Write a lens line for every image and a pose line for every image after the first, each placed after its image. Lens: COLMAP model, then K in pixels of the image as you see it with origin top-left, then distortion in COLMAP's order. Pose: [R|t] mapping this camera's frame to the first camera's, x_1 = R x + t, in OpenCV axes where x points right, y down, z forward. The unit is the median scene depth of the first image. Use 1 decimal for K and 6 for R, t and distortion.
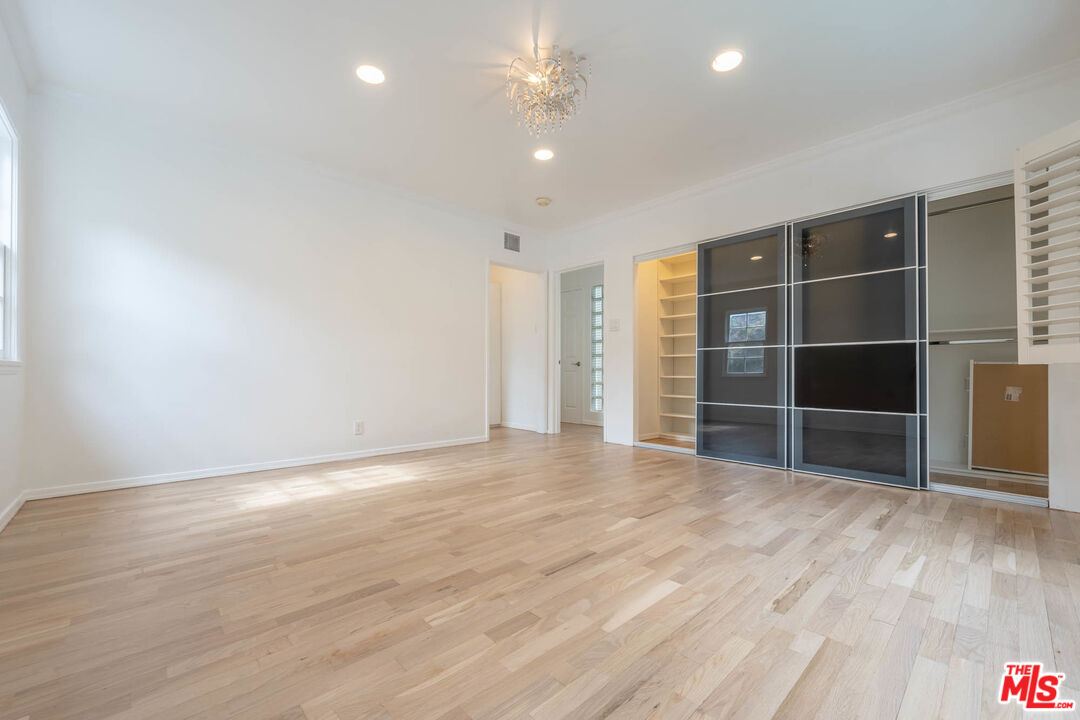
lens RADIAL K [[437.5, 0, 541.1], [0, 437.5, 362.0], [0, 0, 1]] dist [-0.005487, -0.000247]
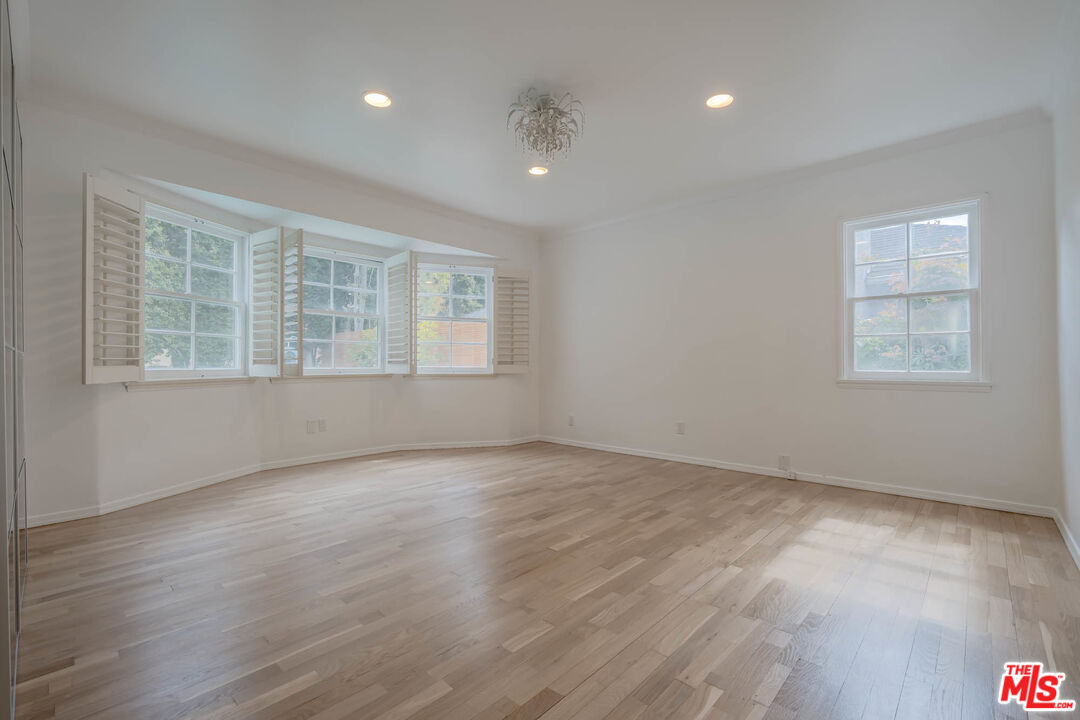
lens RADIAL K [[489.1, 0, 541.0], [0, 489.1, 370.9], [0, 0, 1]] dist [-0.004022, -0.000880]
pose [[-0.997813, -0.000727, -0.066091, 0.108713], [-0.000362, 0.999985, -0.005528, -0.023562], [0.066094, -0.005492, -0.997798, 2.316089]]
